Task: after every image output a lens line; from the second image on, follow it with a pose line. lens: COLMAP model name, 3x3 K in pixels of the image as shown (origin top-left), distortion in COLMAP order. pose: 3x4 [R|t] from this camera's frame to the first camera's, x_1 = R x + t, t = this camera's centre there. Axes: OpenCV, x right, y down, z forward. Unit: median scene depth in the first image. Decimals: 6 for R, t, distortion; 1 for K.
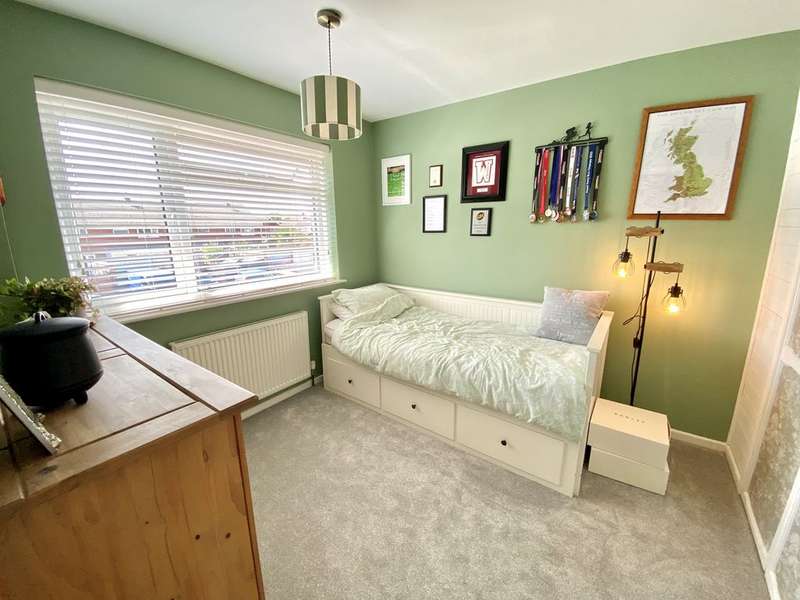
lens RADIAL K [[324.1, 0, 398.7], [0, 324.1, 301.5], [0, 0, 1]] dist [0.031463, -0.027860]
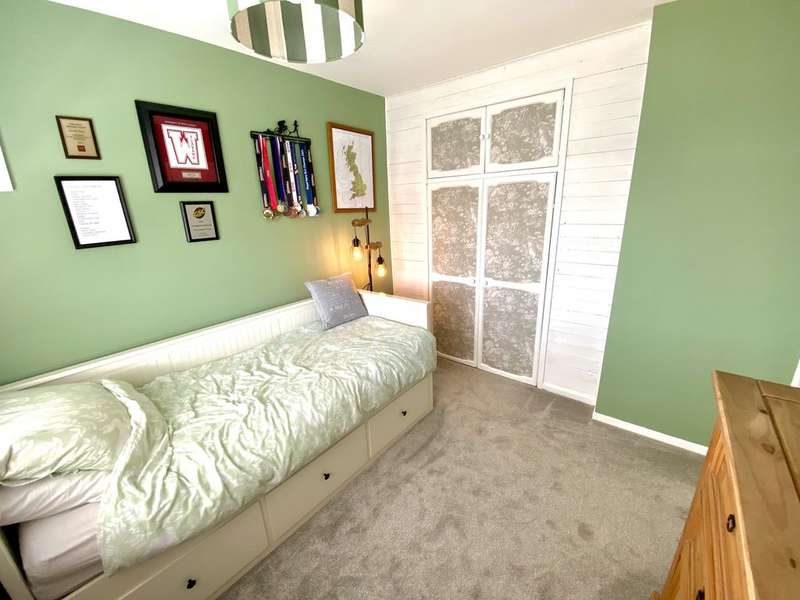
lens RADIAL K [[324.1, 0, 398.7], [0, 324.1, 301.5], [0, 0, 1]] dist [0.031463, -0.027860]
pose [[0.051999, -0.289421, 0.955788, -0.537763], [0.259650, 0.928086, 0.266906, -0.195852], [-0.964302, 0.234291, 0.123408, 0.659344]]
